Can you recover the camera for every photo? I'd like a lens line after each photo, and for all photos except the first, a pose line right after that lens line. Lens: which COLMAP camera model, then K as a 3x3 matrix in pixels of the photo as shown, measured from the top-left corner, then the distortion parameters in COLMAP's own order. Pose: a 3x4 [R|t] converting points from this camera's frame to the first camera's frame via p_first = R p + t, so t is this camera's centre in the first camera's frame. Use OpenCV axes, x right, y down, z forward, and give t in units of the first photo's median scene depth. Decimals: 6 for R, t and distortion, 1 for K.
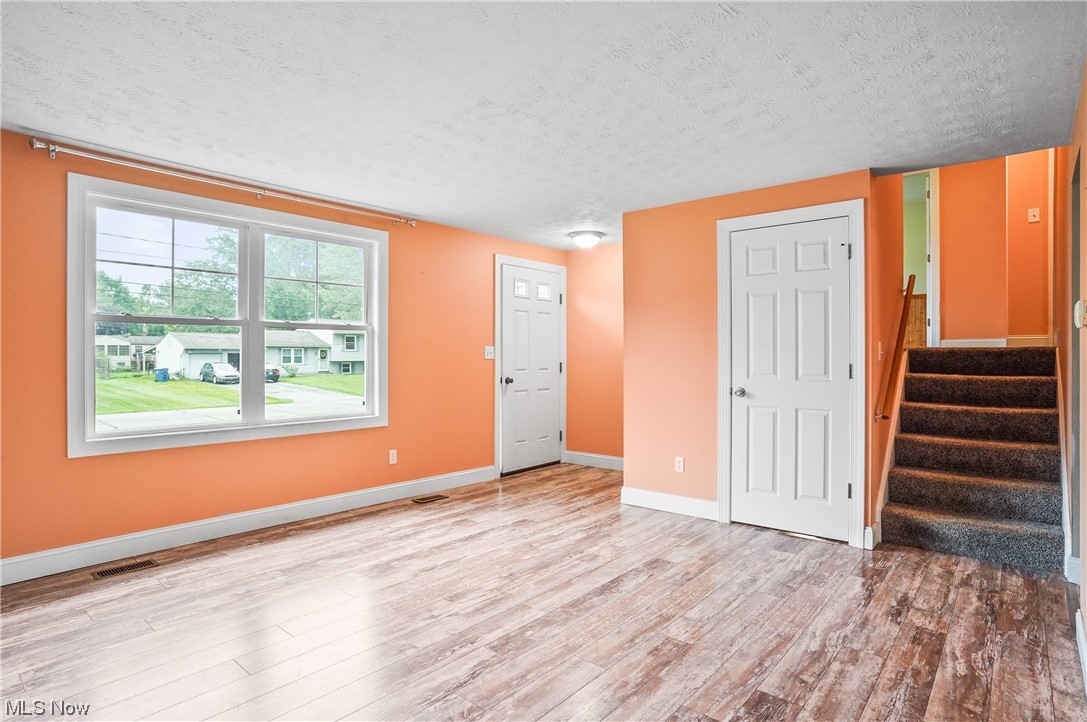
lens RADIAL K [[574.7, 0, 537.3], [0, 574.7, 358.0], [0, 0, 1]] dist [-0.045607, 0.009749]
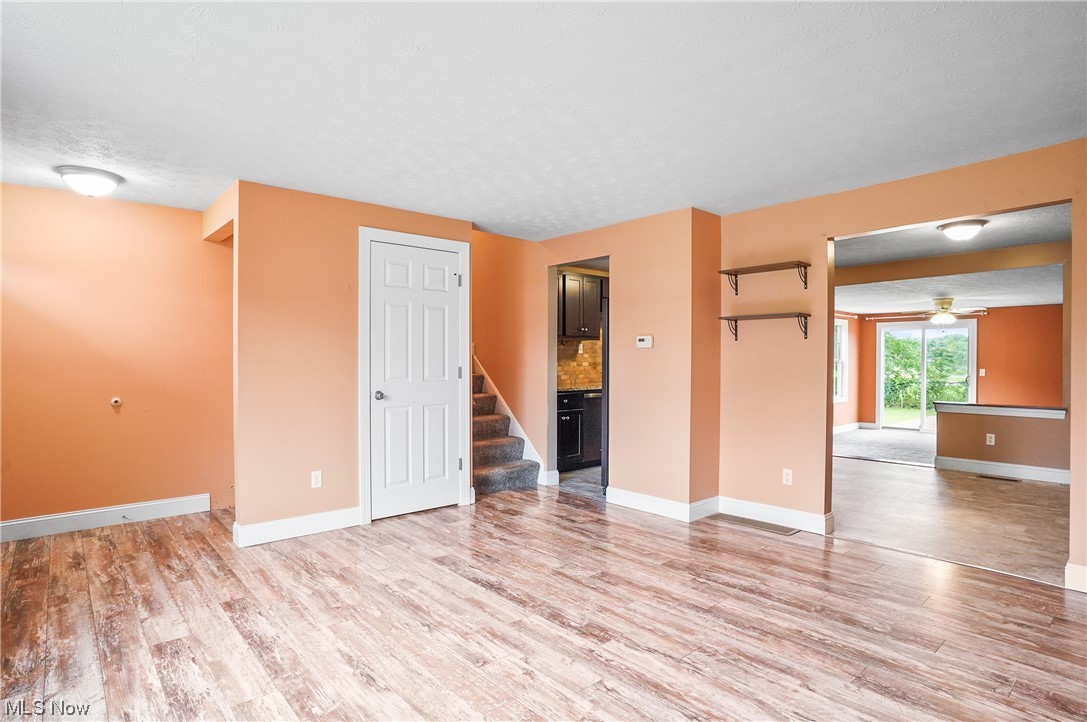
lens RADIAL K [[574.7, 0, 544.2], [0, 574.7, 365.0], [0, 0, 1]] dist [-0.045607, 0.009749]
pose [[0.128450, -0.008274, 0.991681, -0.779169], [-0.000186, 0.999965, 0.008367, -0.005305], [-0.991716, -0.001260, 0.128444, 0.672158]]
